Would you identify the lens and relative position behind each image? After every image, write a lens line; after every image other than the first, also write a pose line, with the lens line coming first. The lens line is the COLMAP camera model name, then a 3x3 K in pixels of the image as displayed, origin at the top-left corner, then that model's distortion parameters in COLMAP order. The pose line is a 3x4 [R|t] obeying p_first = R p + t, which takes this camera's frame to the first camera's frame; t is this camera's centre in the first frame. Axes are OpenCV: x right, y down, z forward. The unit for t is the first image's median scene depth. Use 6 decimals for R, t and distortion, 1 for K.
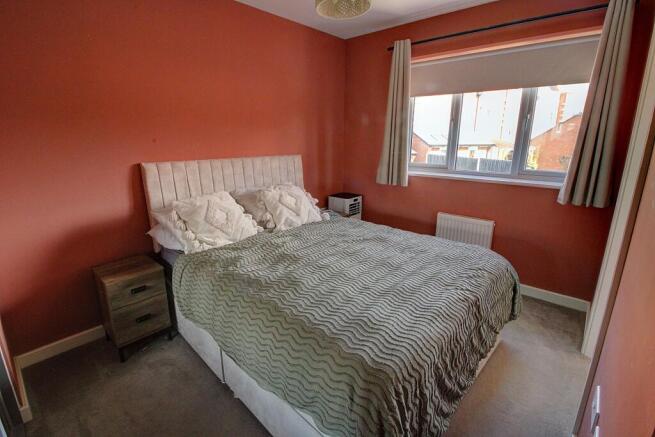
lens RADIAL K [[305.5, 0, 328.1], [0, 305.5, 218.4], [0, 0, 1]] dist [-0.006233, -0.000430]
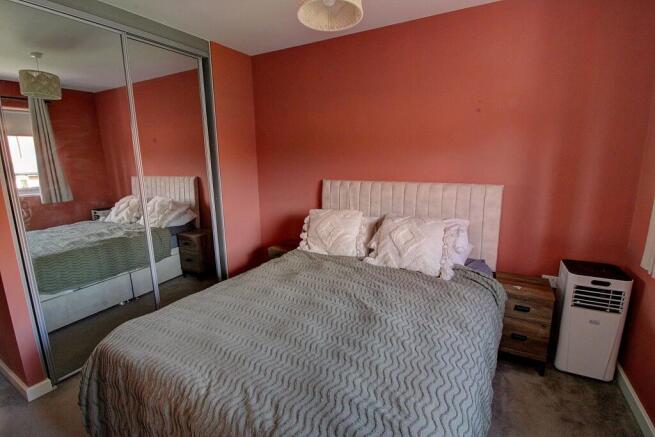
lens RADIAL K [[305.5, 0, 327.3], [0, 305.5, 219.7], [0, 0, 1]] dist [-0.006233, -0.000430]
pose [[0.209103, 0.196328, -0.957983, 0.603711], [-0.234216, 0.961180, 0.145860, -0.169437], [0.949431, 0.193875, 0.246969, 0.563811]]
